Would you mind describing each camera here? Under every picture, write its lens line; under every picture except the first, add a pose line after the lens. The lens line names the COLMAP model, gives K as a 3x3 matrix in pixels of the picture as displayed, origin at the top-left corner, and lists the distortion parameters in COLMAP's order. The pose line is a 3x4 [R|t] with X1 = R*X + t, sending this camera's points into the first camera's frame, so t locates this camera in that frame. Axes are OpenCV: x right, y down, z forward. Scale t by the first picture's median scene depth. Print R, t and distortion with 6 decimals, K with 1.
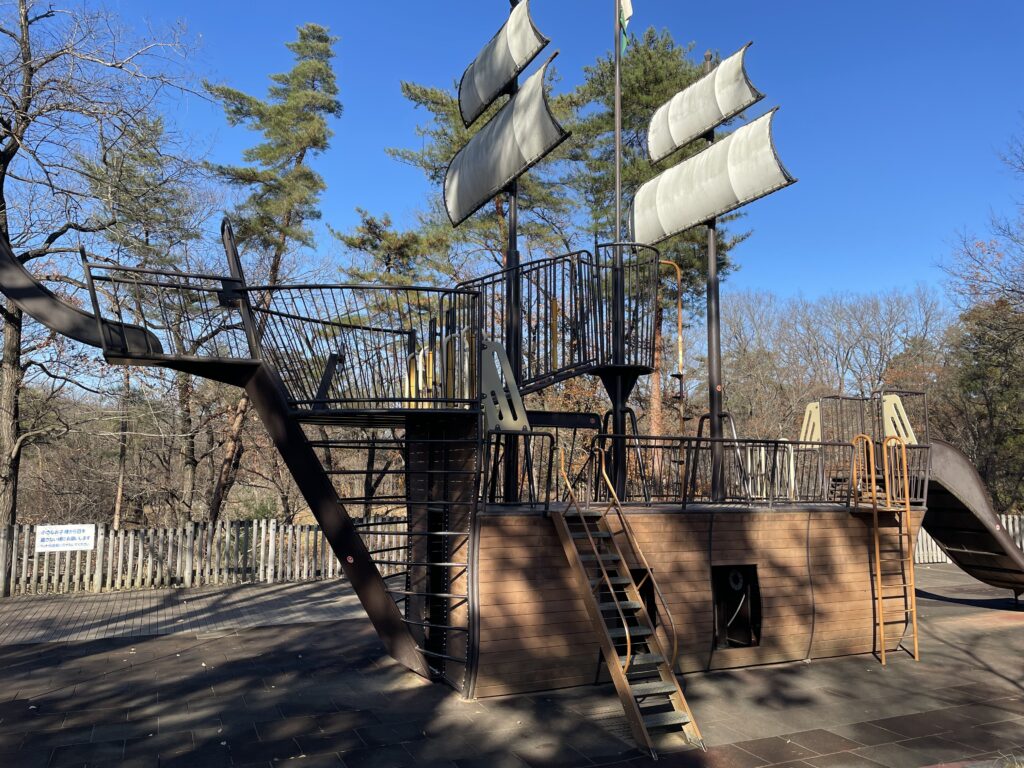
lens RADIAL K [[778.7, 0, 512.0], [0, 778.7, 384.0], [0, 0, 1]] dist [0.003245, -0.003246]
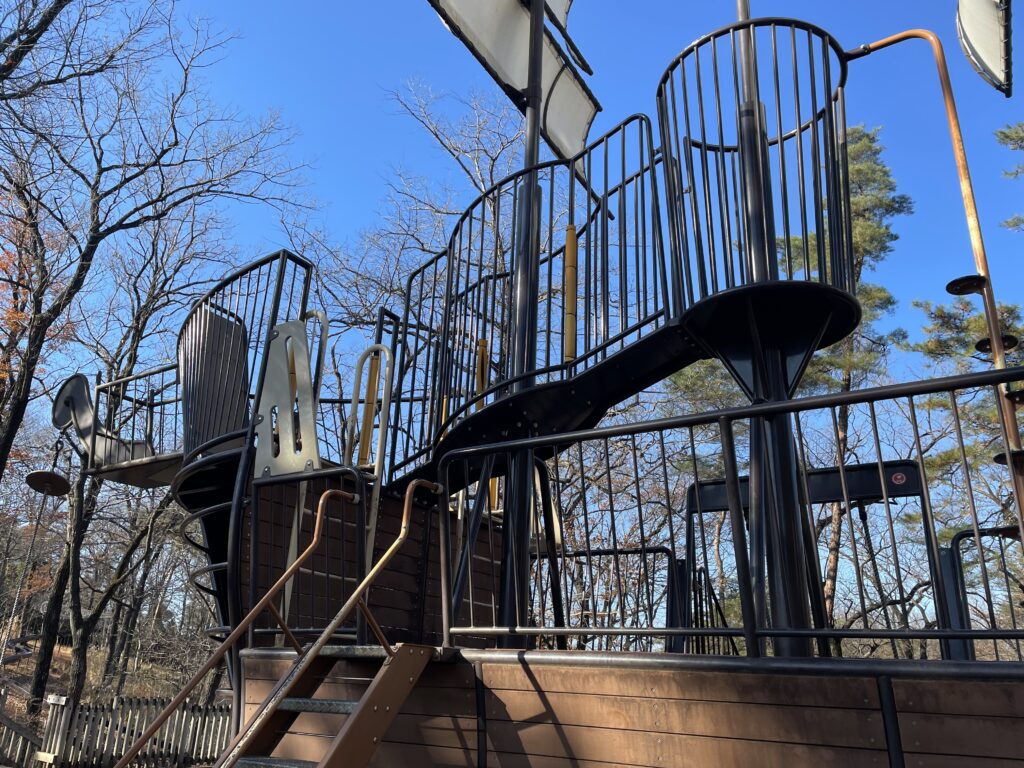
lens RADIAL K [[778.7, 0, 512.0], [0, 778.7, 384.0], [0, 0, 1]] dist [0.003245, -0.003246]
pose [[0.526046, -0.295818, -0.797350, 0.442131], [0.056420, 0.947629, -0.314349, 0.154100], [0.848582, 0.120375, 0.515187, 0.778461]]
